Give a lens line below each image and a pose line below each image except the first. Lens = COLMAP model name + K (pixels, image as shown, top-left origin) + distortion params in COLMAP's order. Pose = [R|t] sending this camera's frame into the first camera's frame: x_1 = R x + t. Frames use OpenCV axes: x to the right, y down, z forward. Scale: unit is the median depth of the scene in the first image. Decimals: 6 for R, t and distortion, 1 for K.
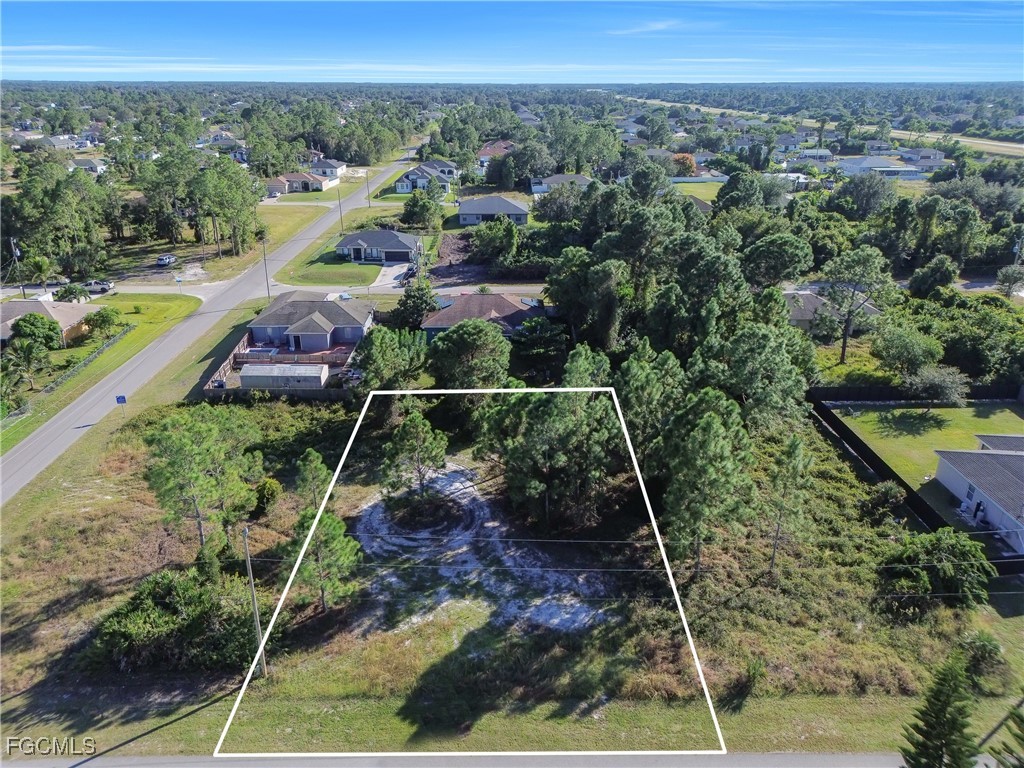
lens RADIAL K [[711.4, 0, 512.0], [0, 711.4, 384.0], [0, 0, 1]] dist [0.053622, -0.067290]
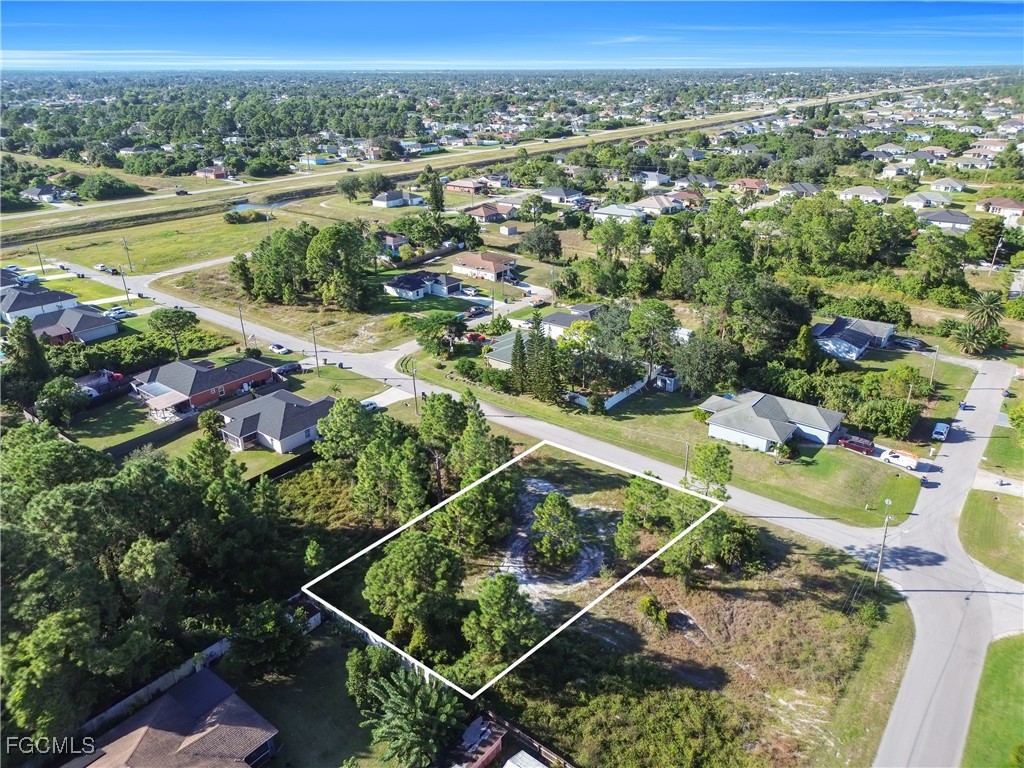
lens RADIAL K [[711.4, 0, 512.0], [0, 711.4, 384.0], [0, 0, 1]] dist [0.053622, -0.067290]
pose [[-0.780951, -0.248887, 0.572862, -0.931716], [0.242945, 0.723909, 0.645704, -1.183363], [-0.575407, 0.643437, -0.504871, 1.842517]]
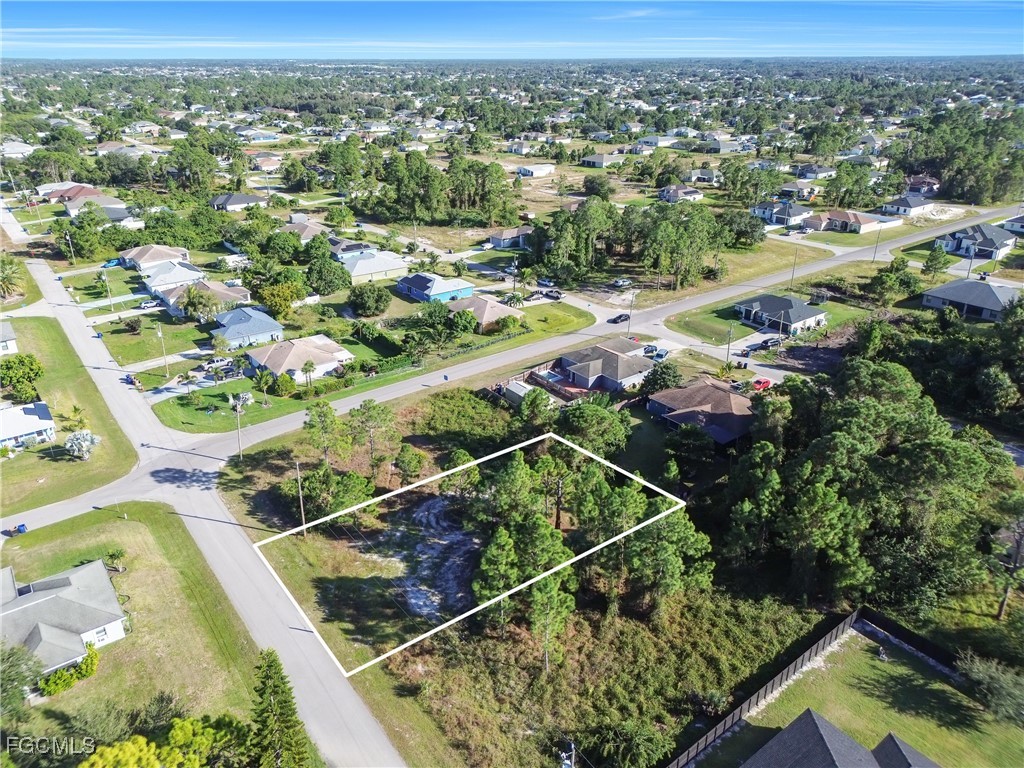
lens RADIAL K [[711.4, 0, 512.0], [0, 711.4, 384.0], [0, 0, 1]] dist [0.053622, -0.067290]
pose [[0.599140, 0.327028, -0.730810, 1.161155], [-0.306956, 0.936854, 0.167579, -0.442590], [0.739466, 0.123923, 0.661690, 0.044456]]
